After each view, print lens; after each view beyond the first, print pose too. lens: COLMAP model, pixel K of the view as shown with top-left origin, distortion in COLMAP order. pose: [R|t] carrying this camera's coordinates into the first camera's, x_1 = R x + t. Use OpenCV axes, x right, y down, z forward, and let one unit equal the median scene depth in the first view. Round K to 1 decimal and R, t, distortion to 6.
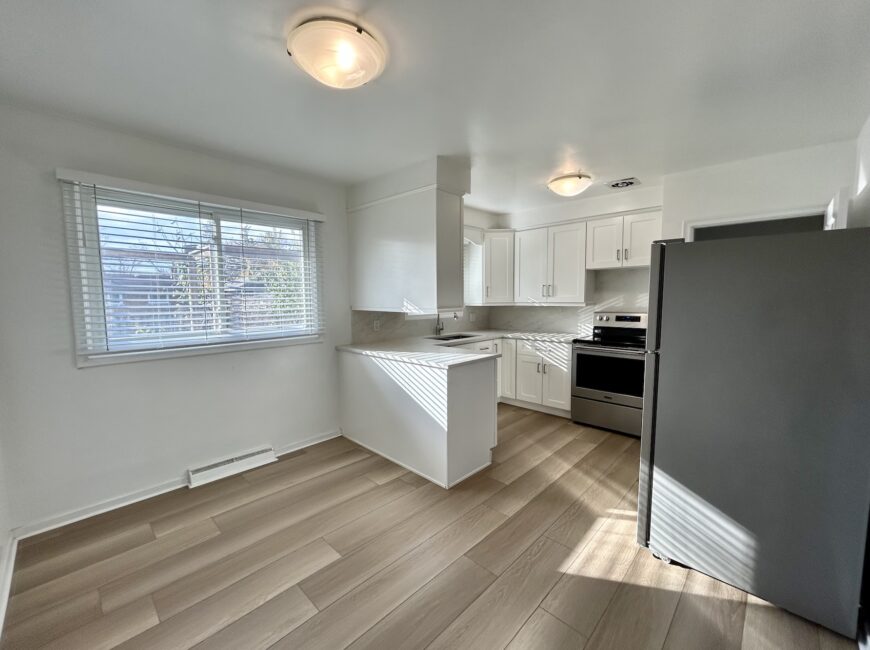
lens RADIAL K [[356.4, 0, 433.0], [0, 356.4, 325.7], [0, 0, 1]] dist [-0.001784, -0.000240]
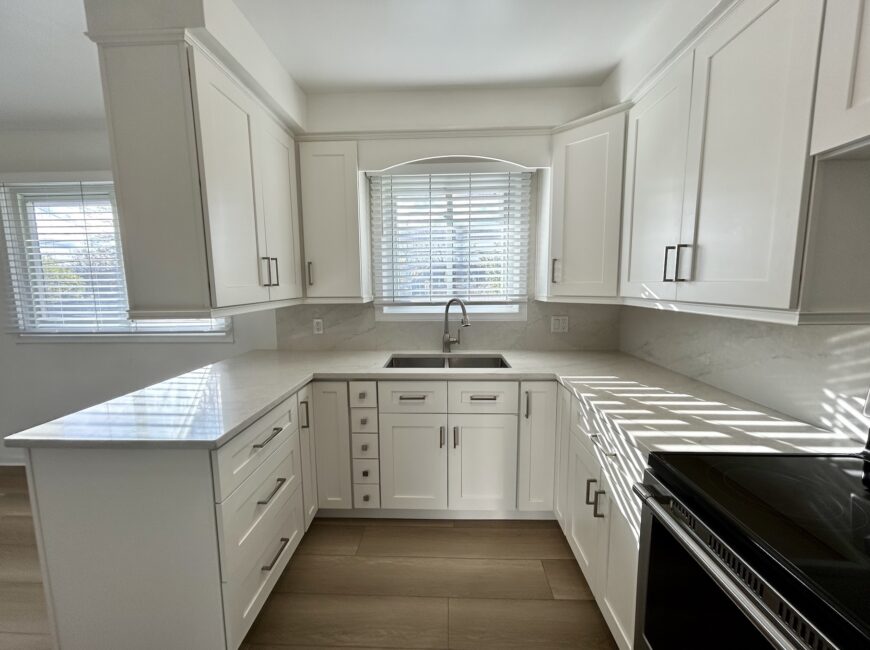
lens RADIAL K [[352.3, 0, 433.9], [0, 352.3, 325.5], [0, 0, 1]] dist [-0.000307, -0.000042]
pose [[0.666917, 0.092671, -0.739347, 0.553189], [-0.057581, 0.995679, 0.072860, -0.073233], [0.742904, -0.006019, 0.669371, 0.851559]]
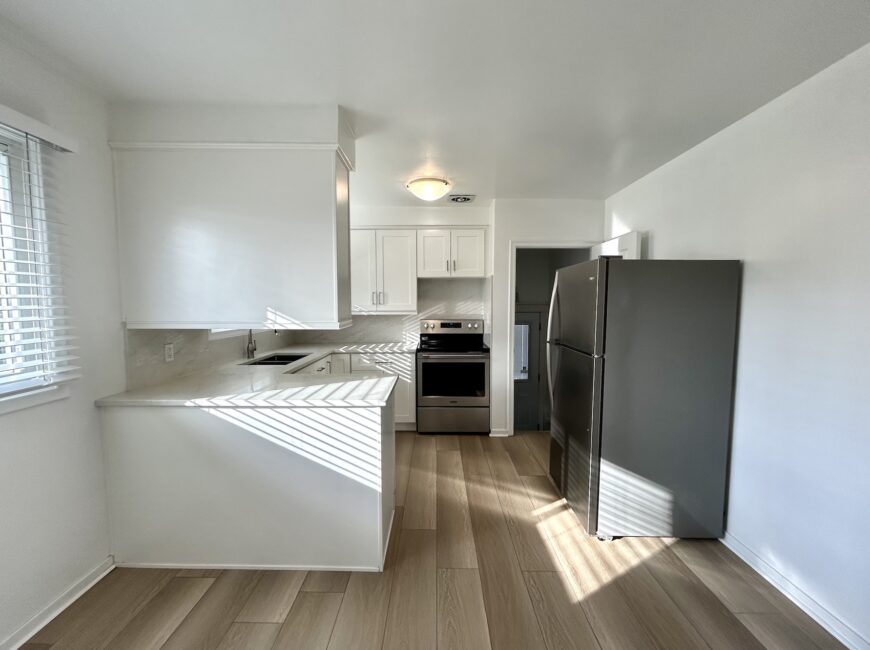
lens RADIAL K [[358.9, 0, 431.8], [0, 358.9, 326.3], [0, 0, 1]] dist [0.000903, 0.000173]
pose [[0.724929, -0.039820, 0.687672, -0.296011], [0.052167, 0.998634, 0.002833, -0.028057], [-0.686845, 0.033820, 0.726016, 0.310428]]
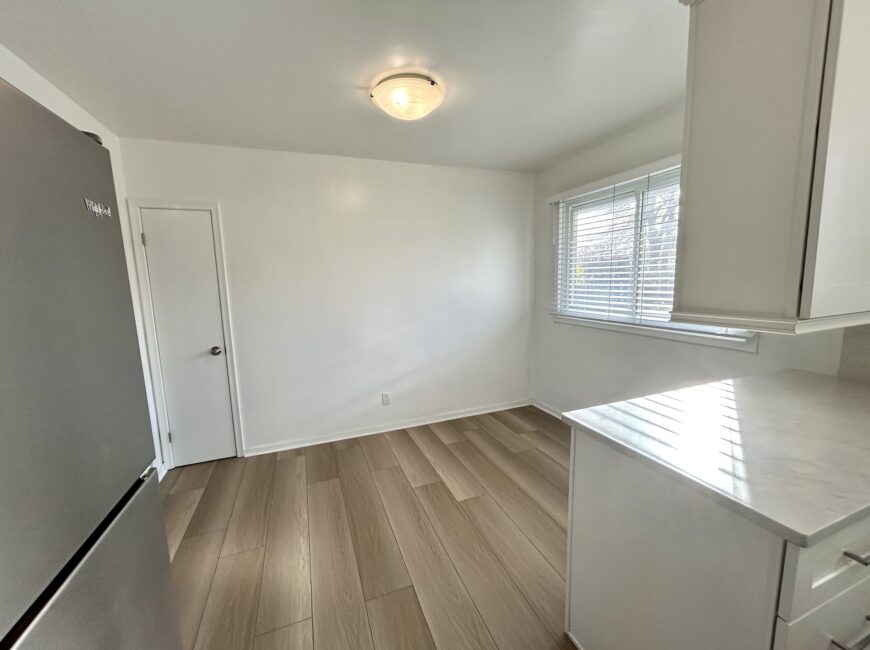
lens RADIAL K [[353.4, 0, 431.9], [0, 353.4, 326.0], [0, 0, 1]] dist [0.001532, 0.000169]
pose [[-0.426990, 0.140958, -0.893202, 0.444584], [-0.044355, 0.983322, 0.176383, -0.079389], [0.903168, 0.114932, -0.413616, 0.790799]]
